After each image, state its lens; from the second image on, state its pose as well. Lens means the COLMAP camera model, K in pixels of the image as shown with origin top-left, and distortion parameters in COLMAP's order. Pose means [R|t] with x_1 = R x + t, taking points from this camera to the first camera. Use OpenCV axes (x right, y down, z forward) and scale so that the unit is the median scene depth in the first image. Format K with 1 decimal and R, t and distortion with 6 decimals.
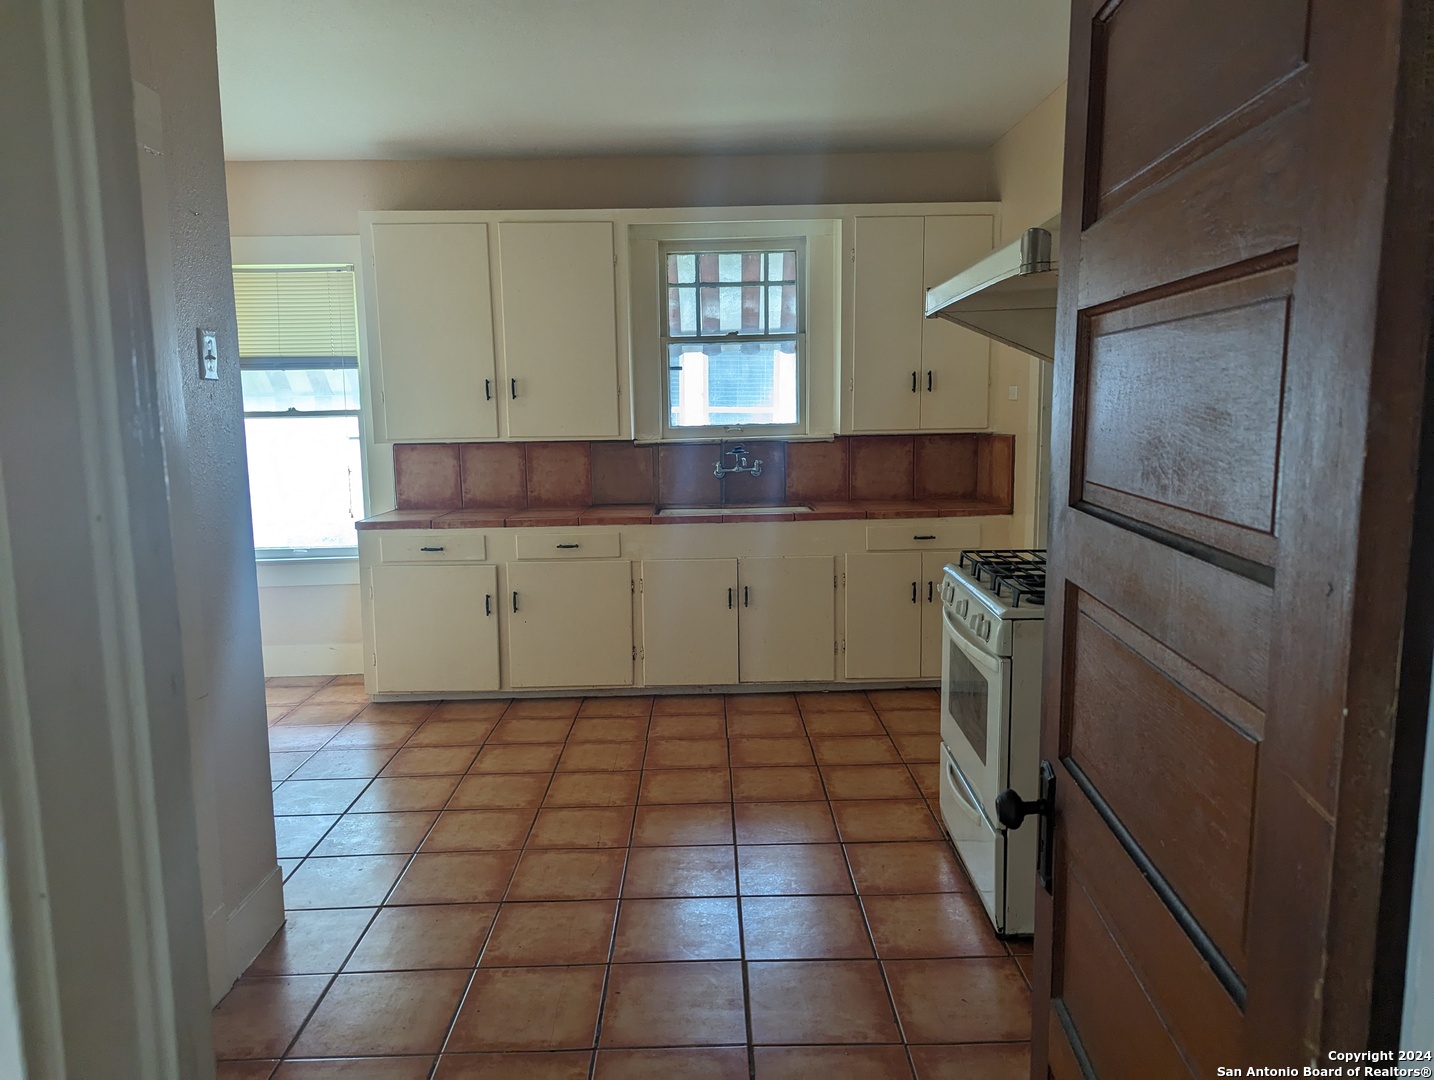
lens RADIAL K [[1024.4, 0, 706.4], [0, 1024.4, 540.3], [0, 0, 1]] dist [0.063296, -0.069232]
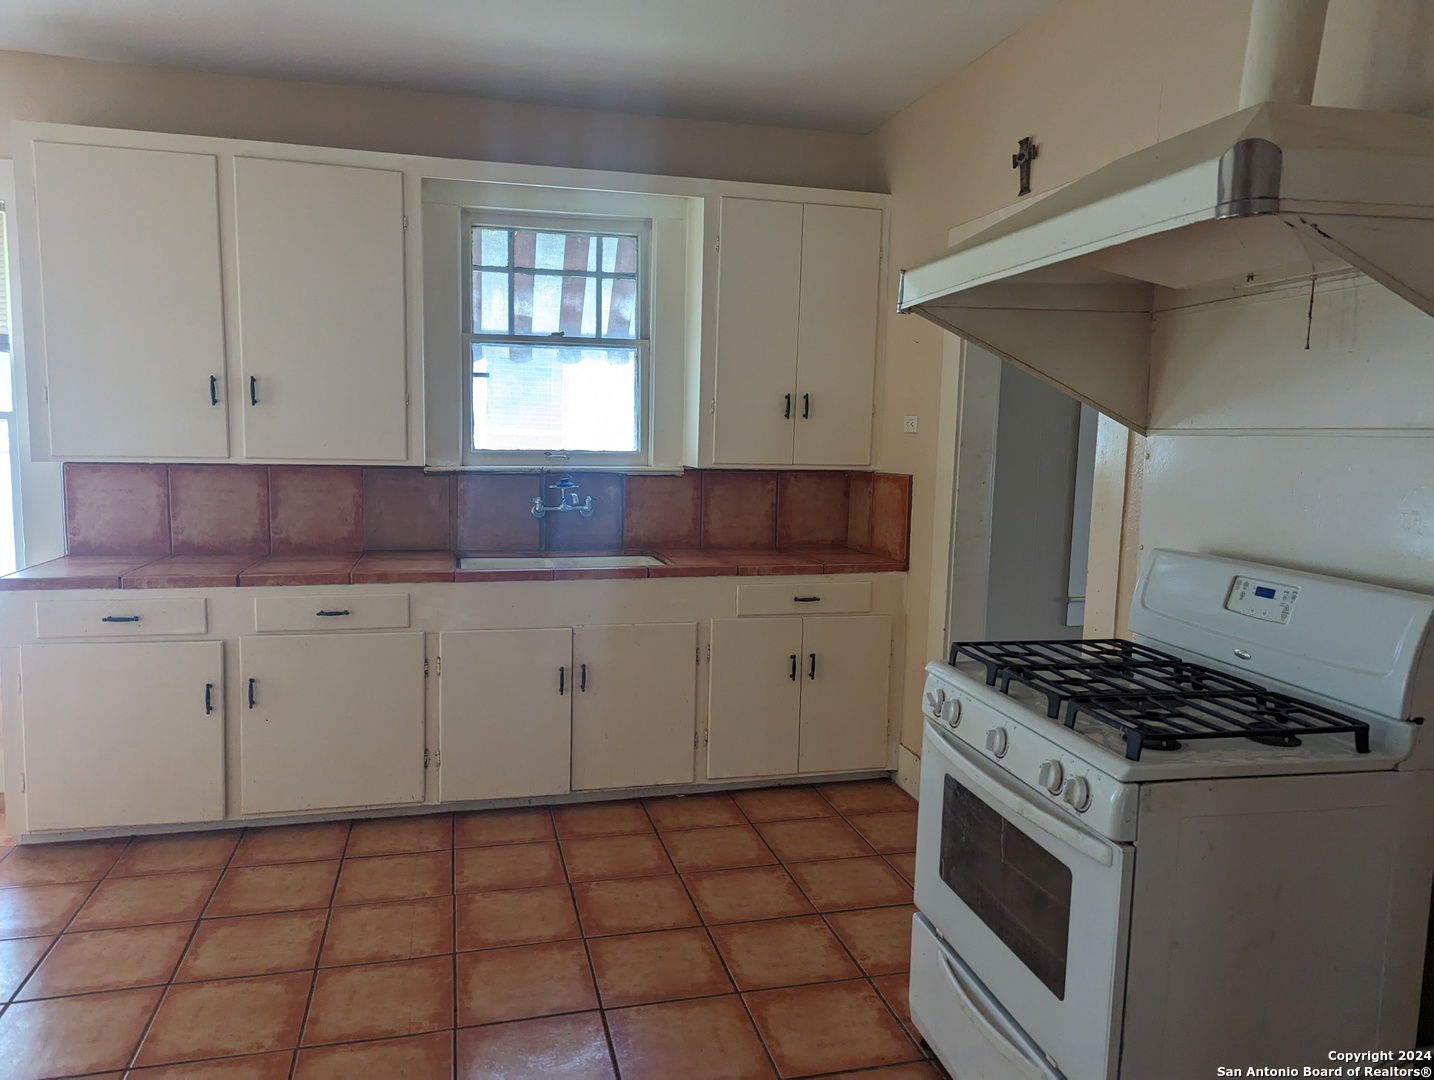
lens RADIAL K [[1024.4, 0, 706.4], [0, 1024.4, 540.3], [0, 0, 1]] dist [0.063296, -0.069232]
pose [[0.970192, 0.010671, 0.242104, -0.056586], [-0.004494, 0.999651, -0.026050, -0.026797], [-0.242298, 0.024186, 0.969900, 0.234911]]
